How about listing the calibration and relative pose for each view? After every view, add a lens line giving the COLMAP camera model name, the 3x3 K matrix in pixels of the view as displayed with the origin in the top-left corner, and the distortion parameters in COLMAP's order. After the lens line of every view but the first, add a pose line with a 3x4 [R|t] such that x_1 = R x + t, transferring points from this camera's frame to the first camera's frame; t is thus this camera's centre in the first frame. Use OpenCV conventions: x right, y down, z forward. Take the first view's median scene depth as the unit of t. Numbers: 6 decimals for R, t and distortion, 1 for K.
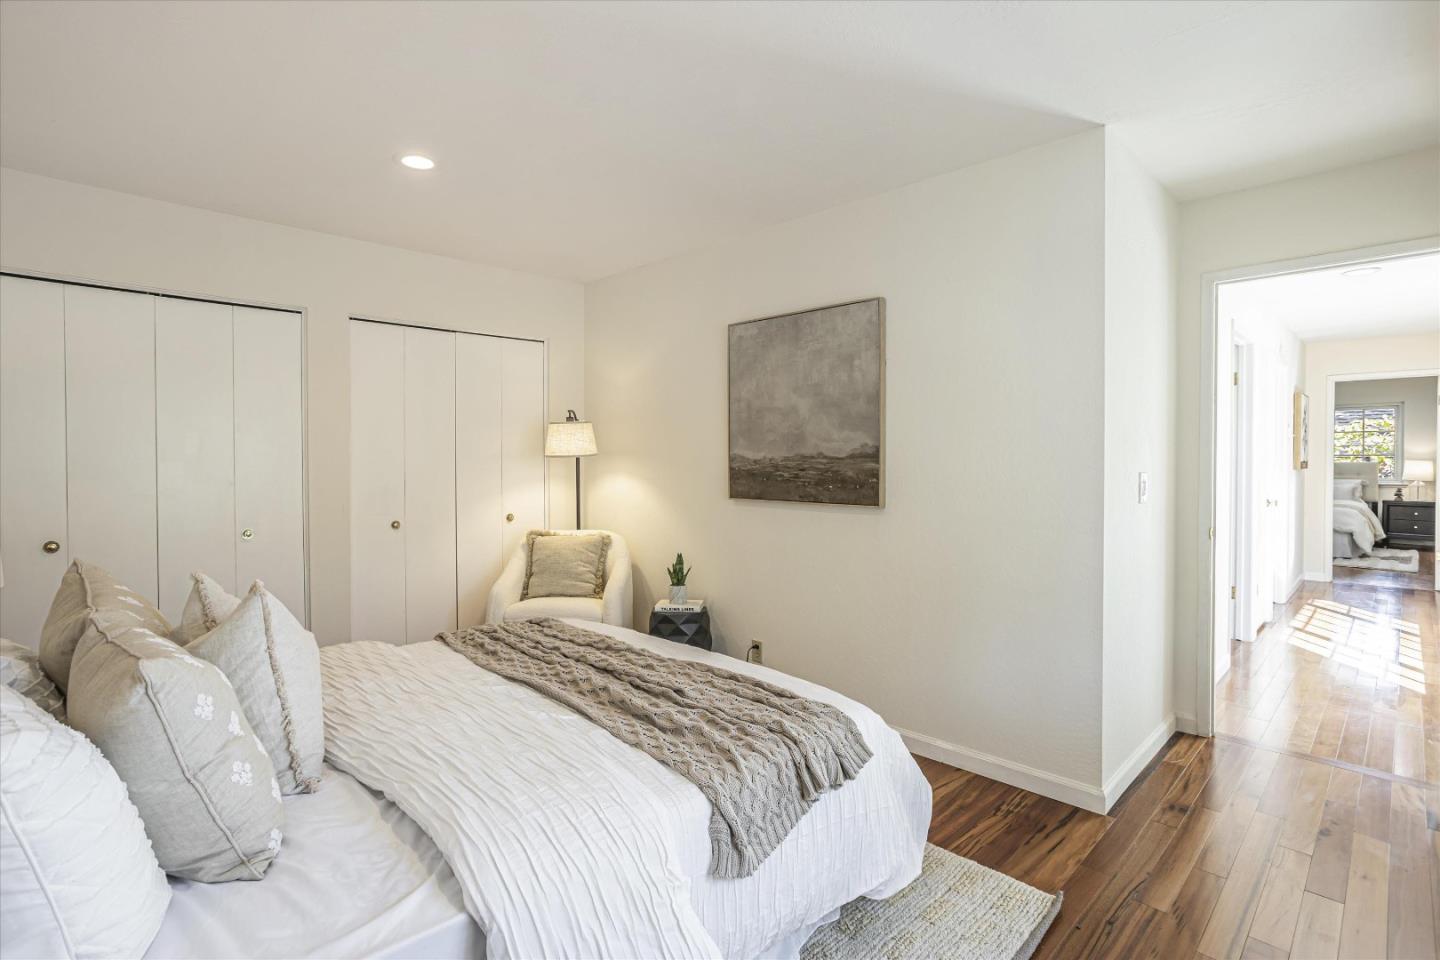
lens RADIAL K [[703.8, 0, 705.3], [0, 703.8, 462.5], [0, 0, 1]] dist [-0.004062, -0.000070]
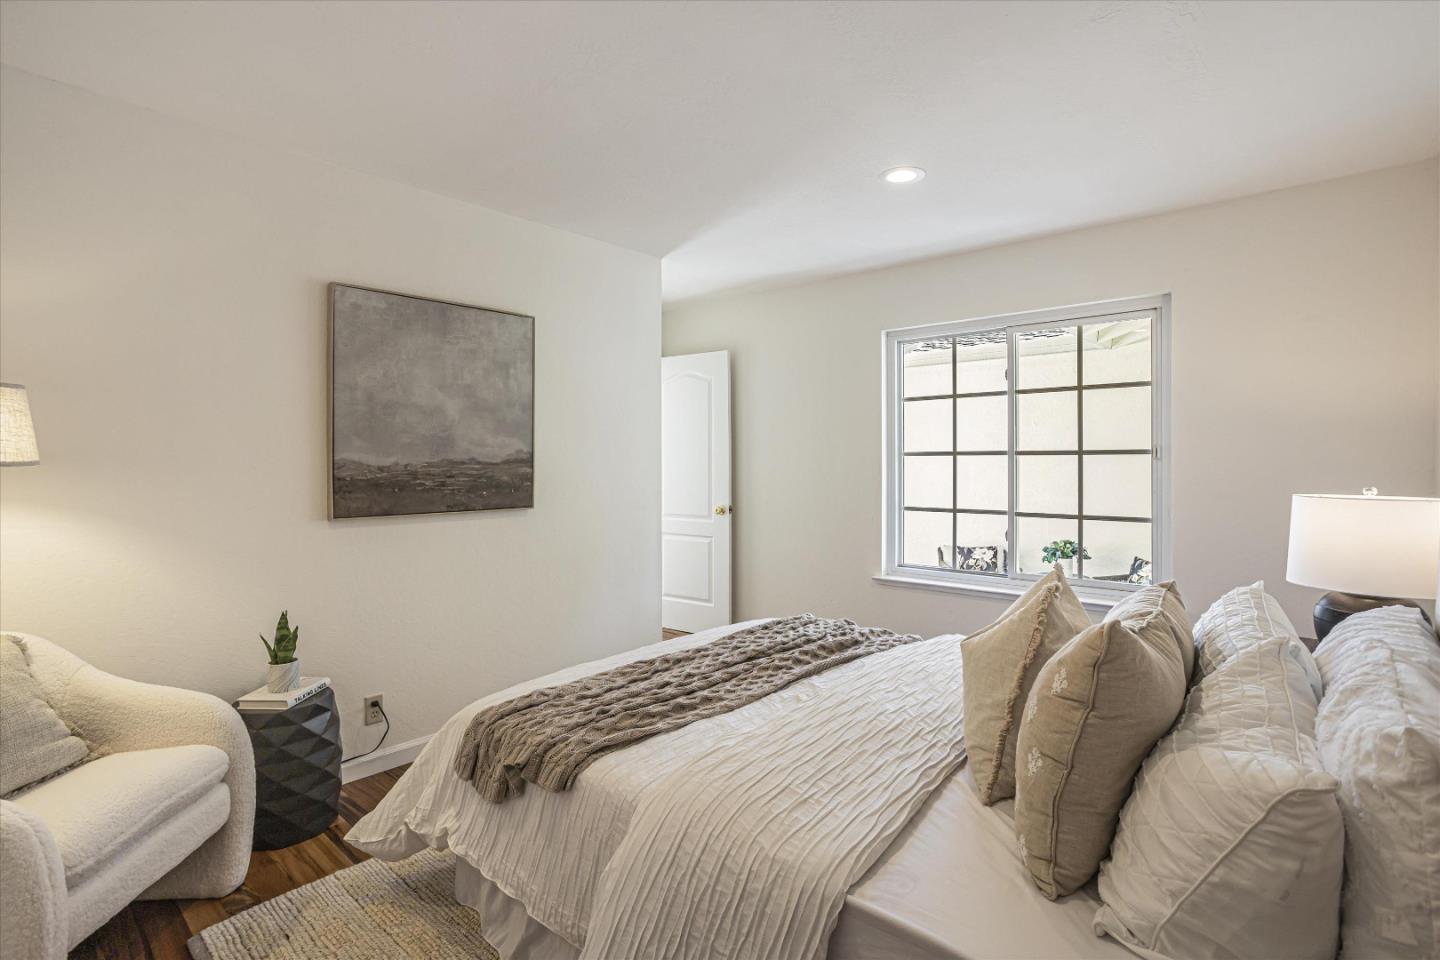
lens RADIAL K [[703.8, 0, 705.3], [0, 703.8, 462.5], [0, 0, 1]] dist [-0.004062, -0.000070]
pose [[-0.045187, -0.002436, 0.998976, -0.802094], [0.012114, 0.999922, 0.002986, -0.006756], [-0.998905, 0.012236, -0.045154, 0.728452]]
